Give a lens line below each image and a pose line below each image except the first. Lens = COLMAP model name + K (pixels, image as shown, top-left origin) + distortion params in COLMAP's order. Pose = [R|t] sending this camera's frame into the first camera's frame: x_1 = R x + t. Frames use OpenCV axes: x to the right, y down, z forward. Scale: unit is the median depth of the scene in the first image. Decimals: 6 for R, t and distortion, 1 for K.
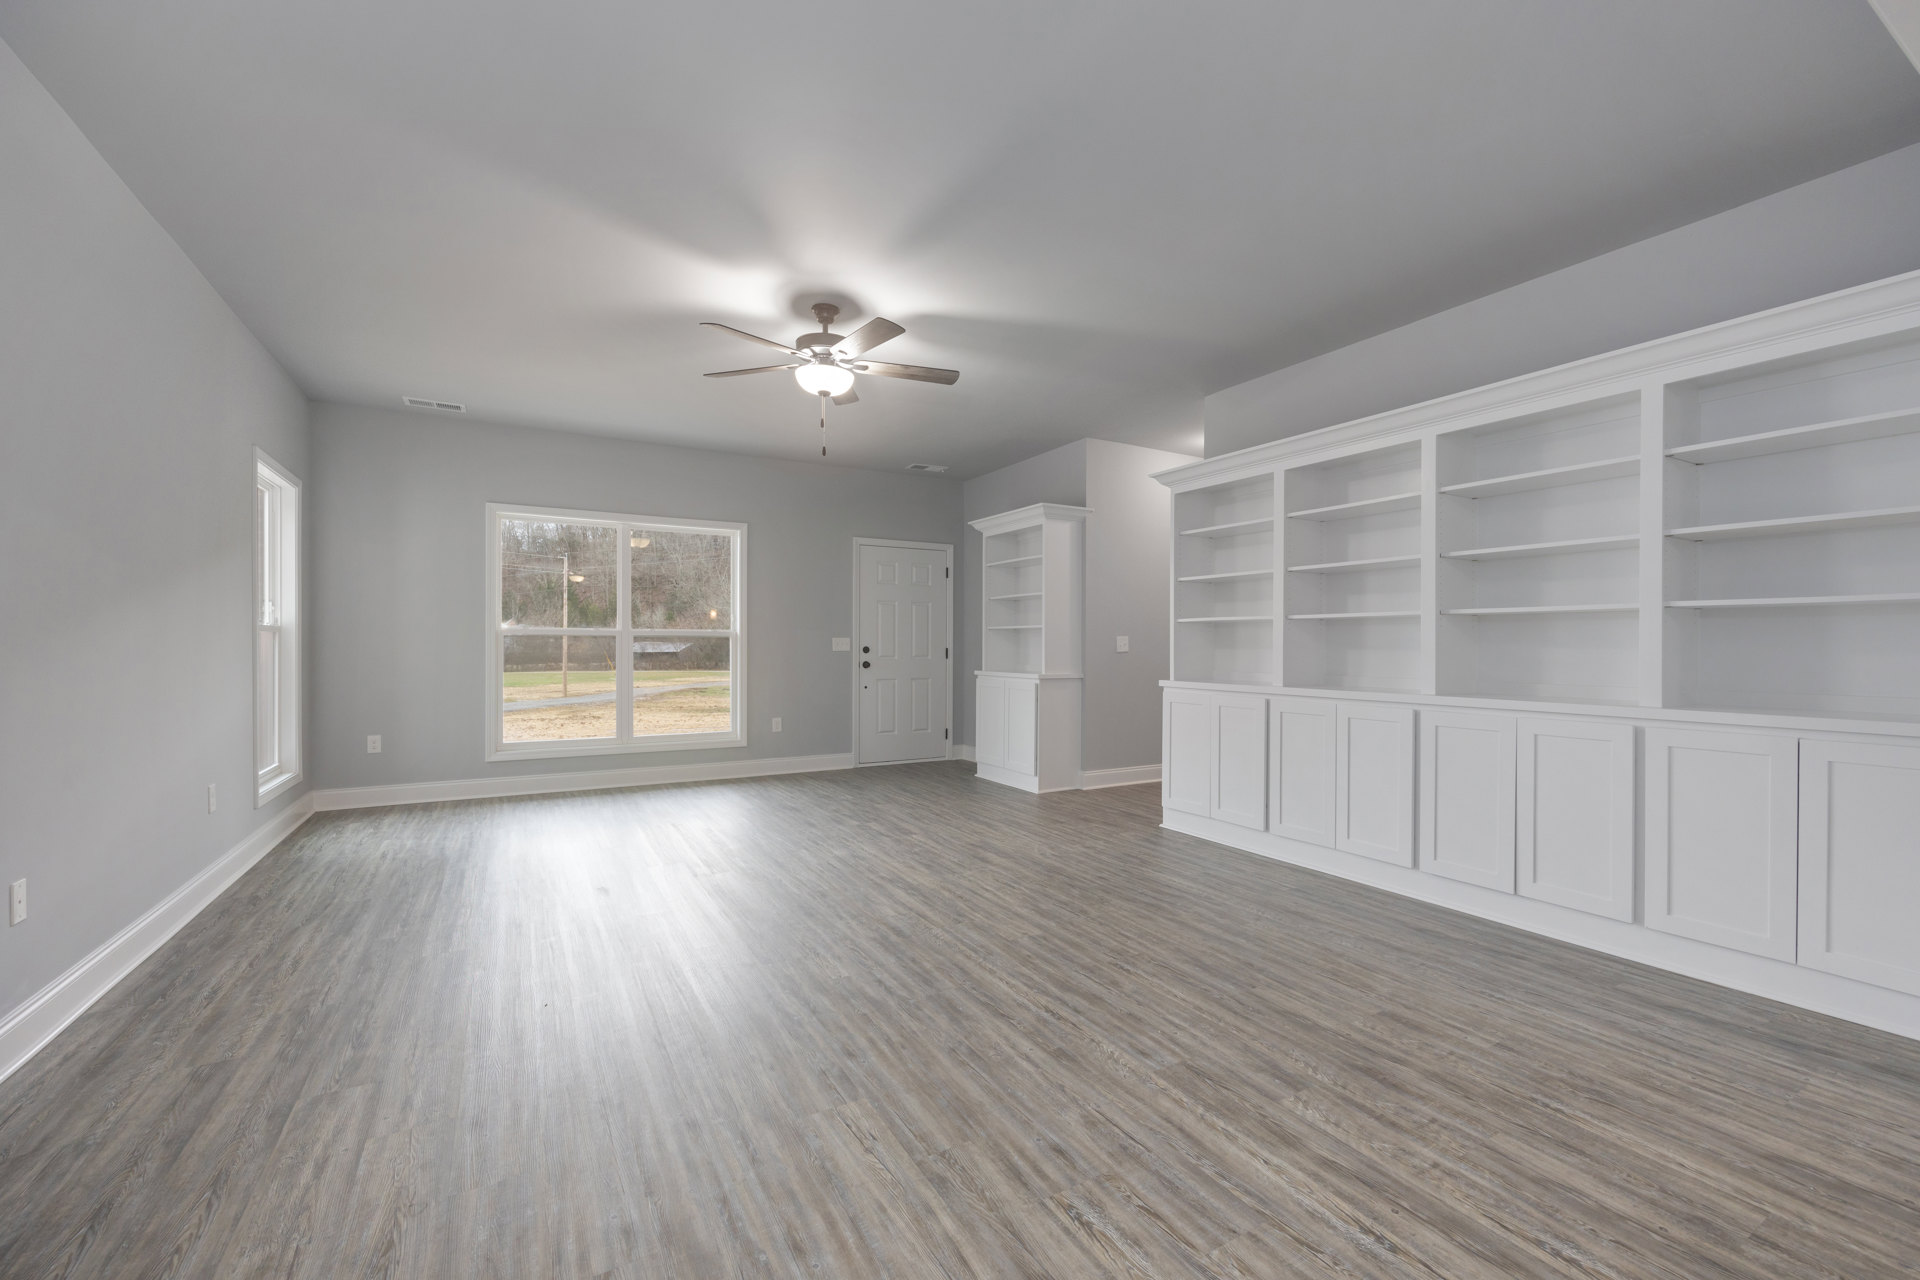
lens RADIAL K [[779.4, 0, 971.4], [0, 779.4, 640.1], [0, 0, 1]] dist [-0.001119, 0.000044]
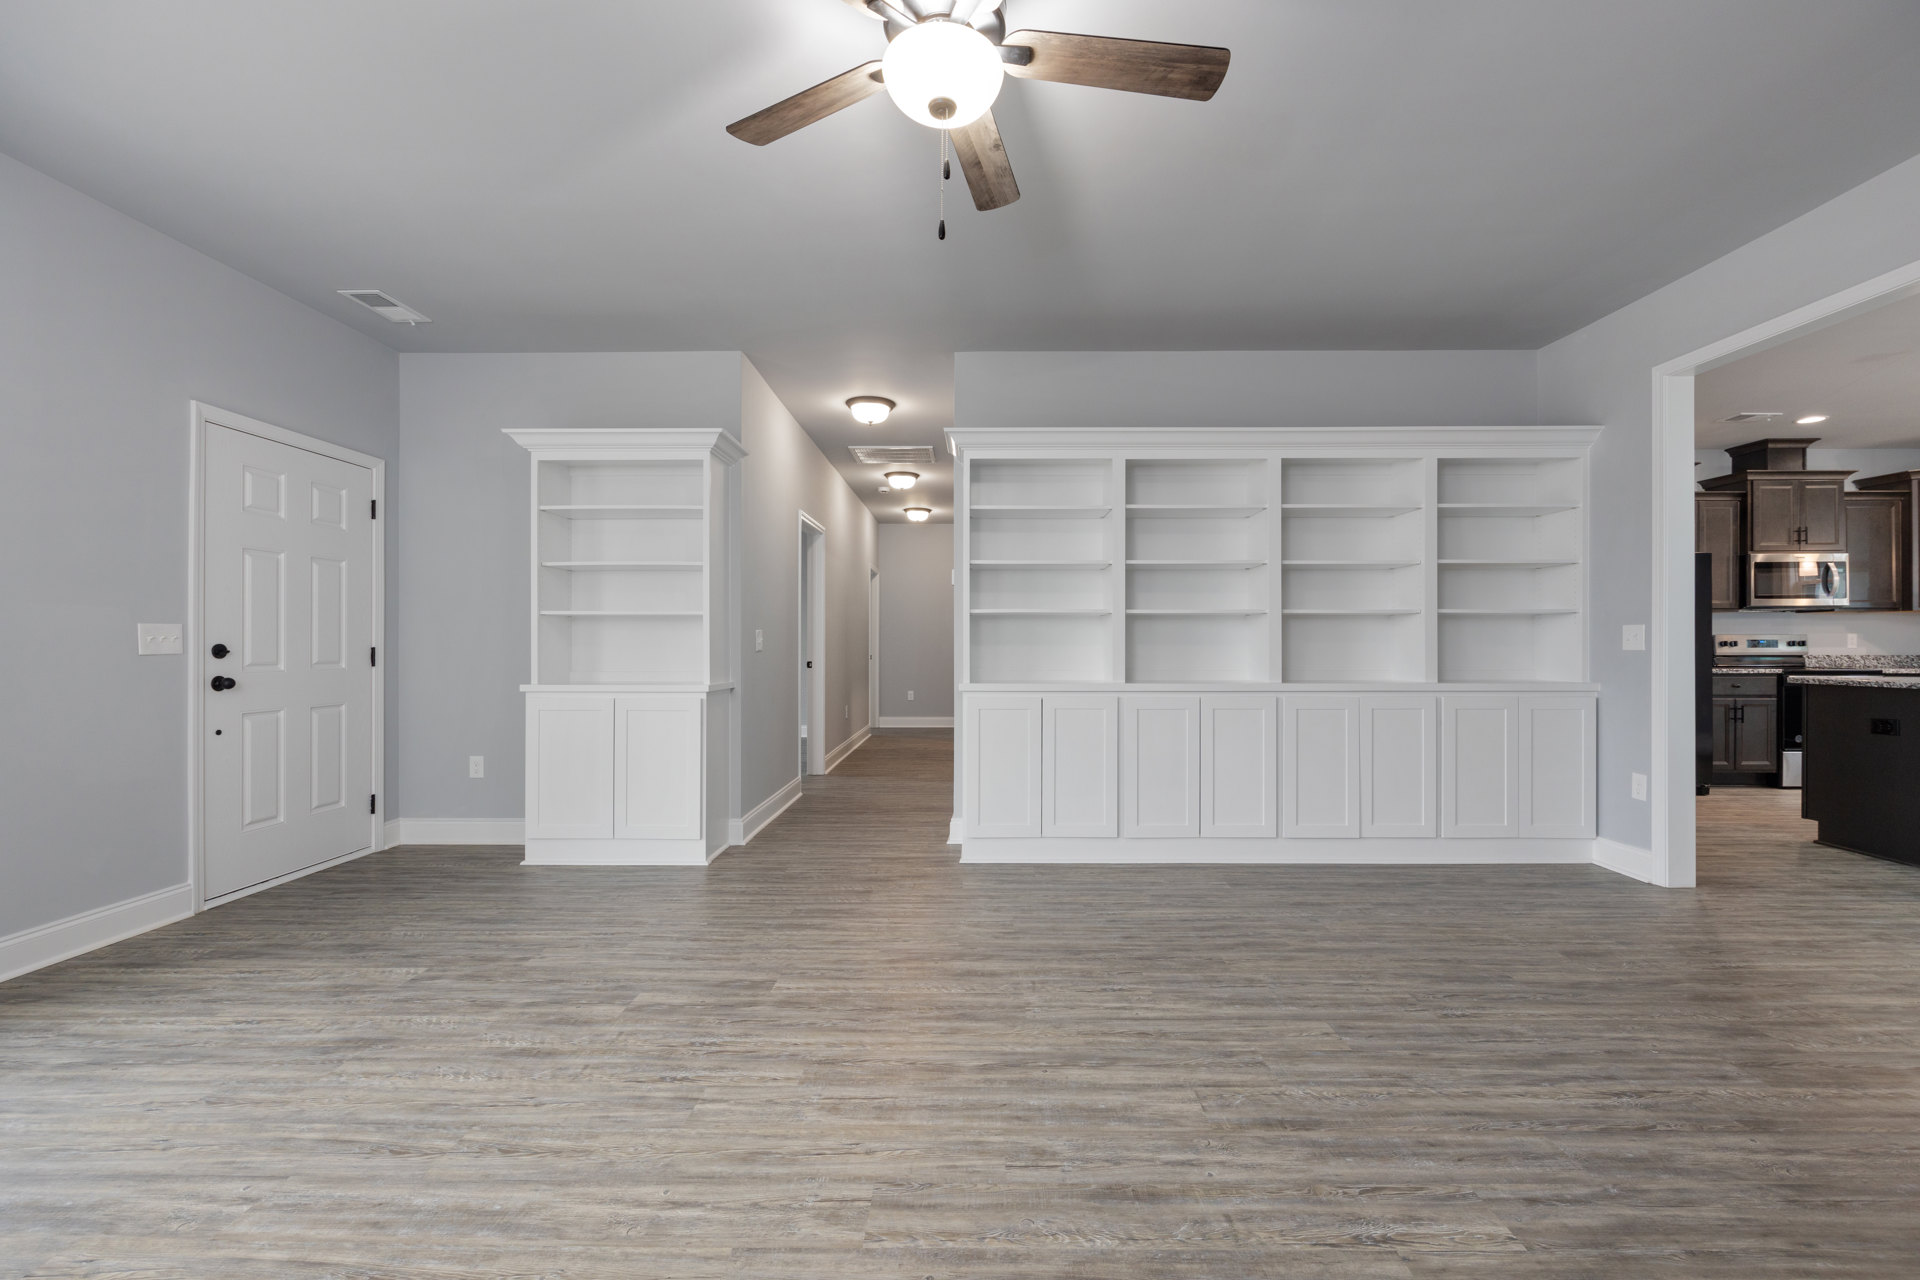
lens RADIAL K [[779.4, 0, 971.4], [0, 779.4, 640.1], [0, 0, 1]] dist [-0.001119, 0.000044]
pose [[0.509081, 0.004928, 0.860705, -0.675678], [-0.005150, 0.999983, -0.002680, 0.010875], [-0.860703, -0.003068, 0.509098, 0.848135]]
